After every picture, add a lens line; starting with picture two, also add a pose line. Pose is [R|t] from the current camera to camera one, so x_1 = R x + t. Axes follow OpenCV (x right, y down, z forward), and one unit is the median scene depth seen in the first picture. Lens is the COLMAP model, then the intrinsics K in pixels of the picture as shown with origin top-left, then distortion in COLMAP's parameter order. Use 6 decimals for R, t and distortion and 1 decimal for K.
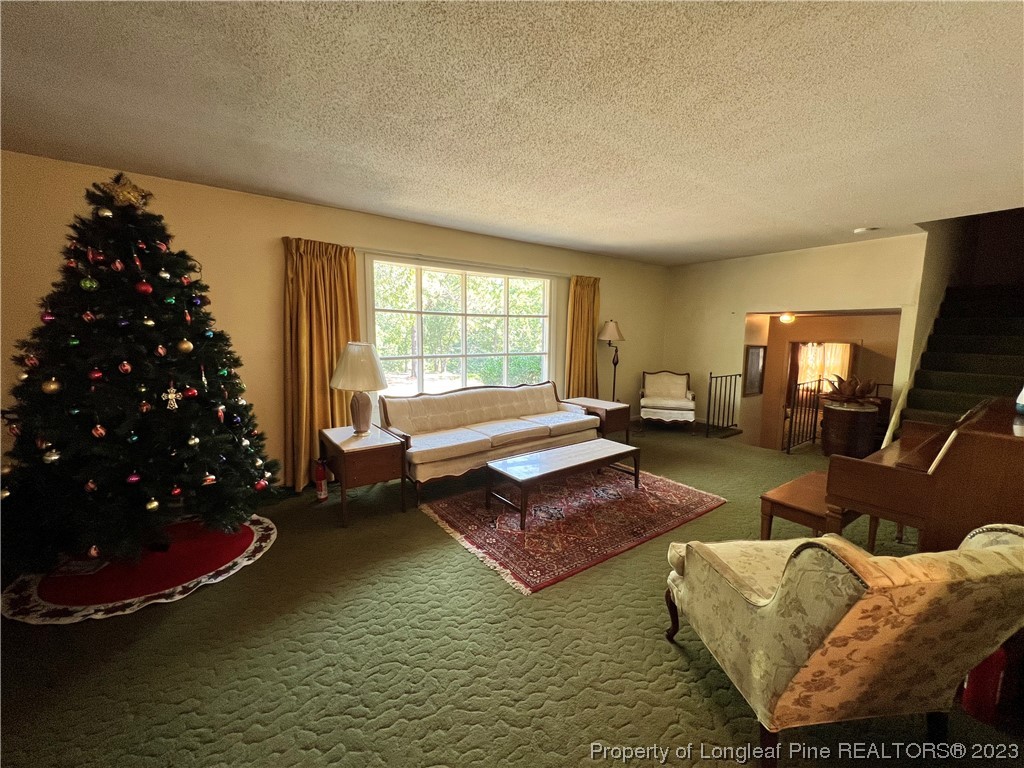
lens RADIAL K [[407.6, 0, 510.4], [0, 407.6, 382.5], [0, 0, 1]] dist [0.000920, 0.000541]
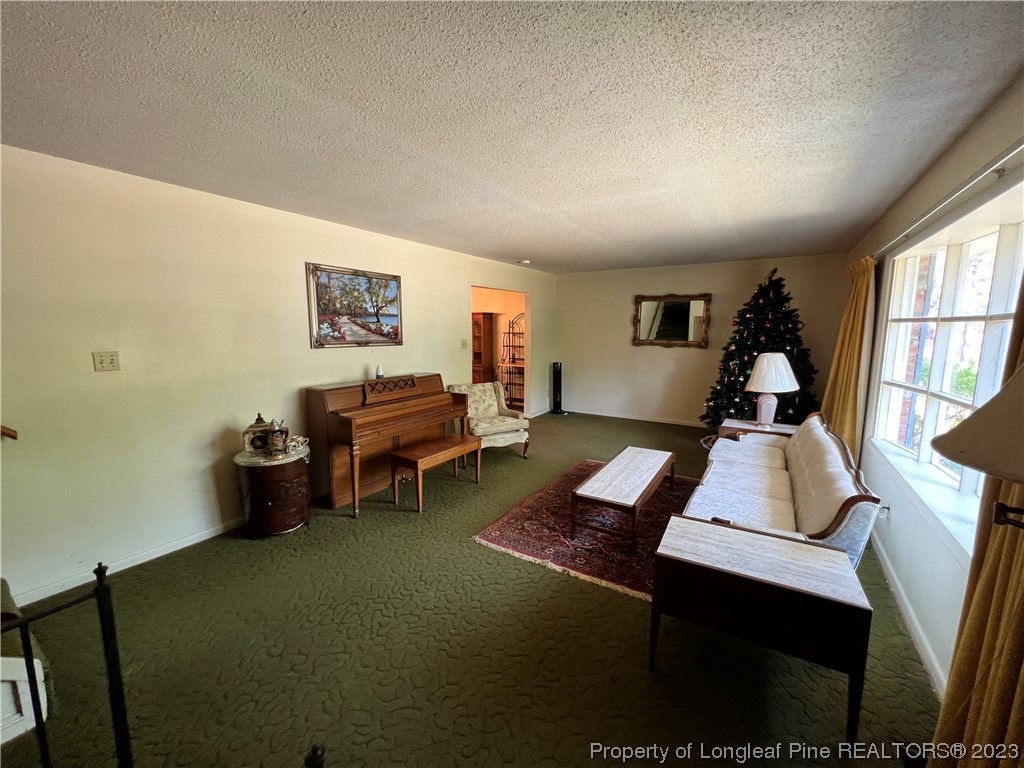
lens RADIAL K [[407.6, 0, 514.1], [0, 407.6, 385.1], [0, 0, 1]] dist [0.000920, 0.000541]
pose [[-0.928221, 0.041908, -0.369662, 0.710933], [-0.055431, 0.966965, 0.248811, -0.234351], [0.367877, 0.251442, -0.895234, 1.618172]]
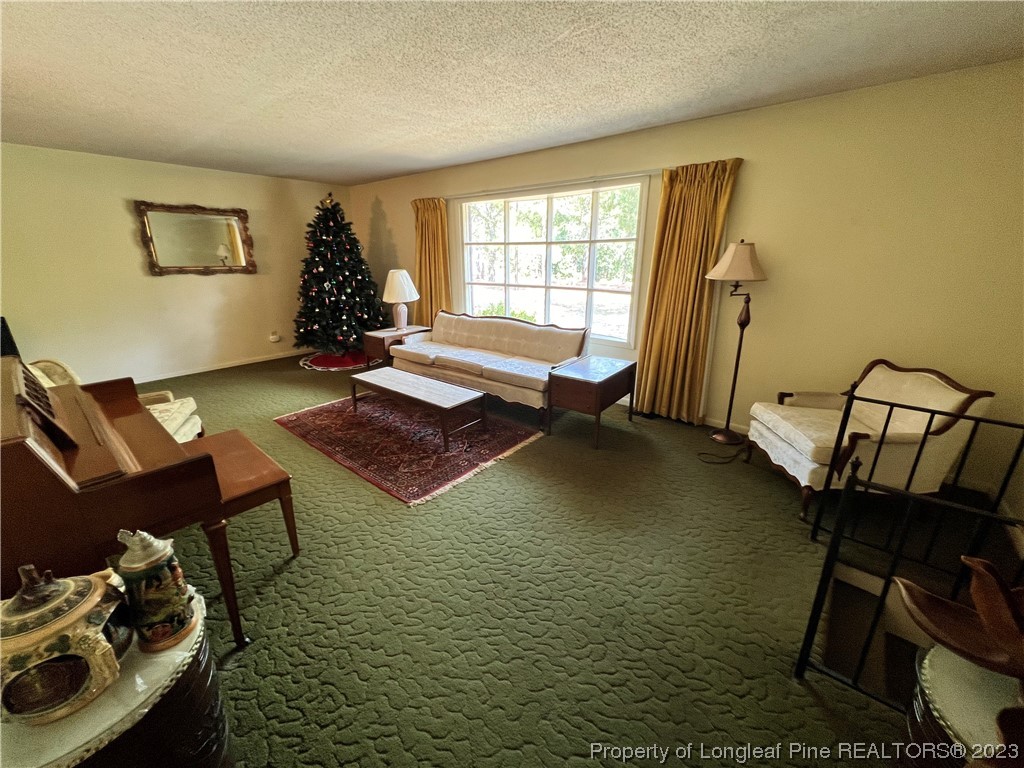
lens RADIAL K [[407.6, 0, 509.3], [0, 407.6, 381.0], [0, 0, 1]] dist [0.000920, 0.000541]
pose [[0.238422, 0.281670, -0.929418, 1.115242], [-0.114263, 0.958505, 0.261174, -0.127701], [0.964416, 0.043929, 0.260713, 0.902070]]
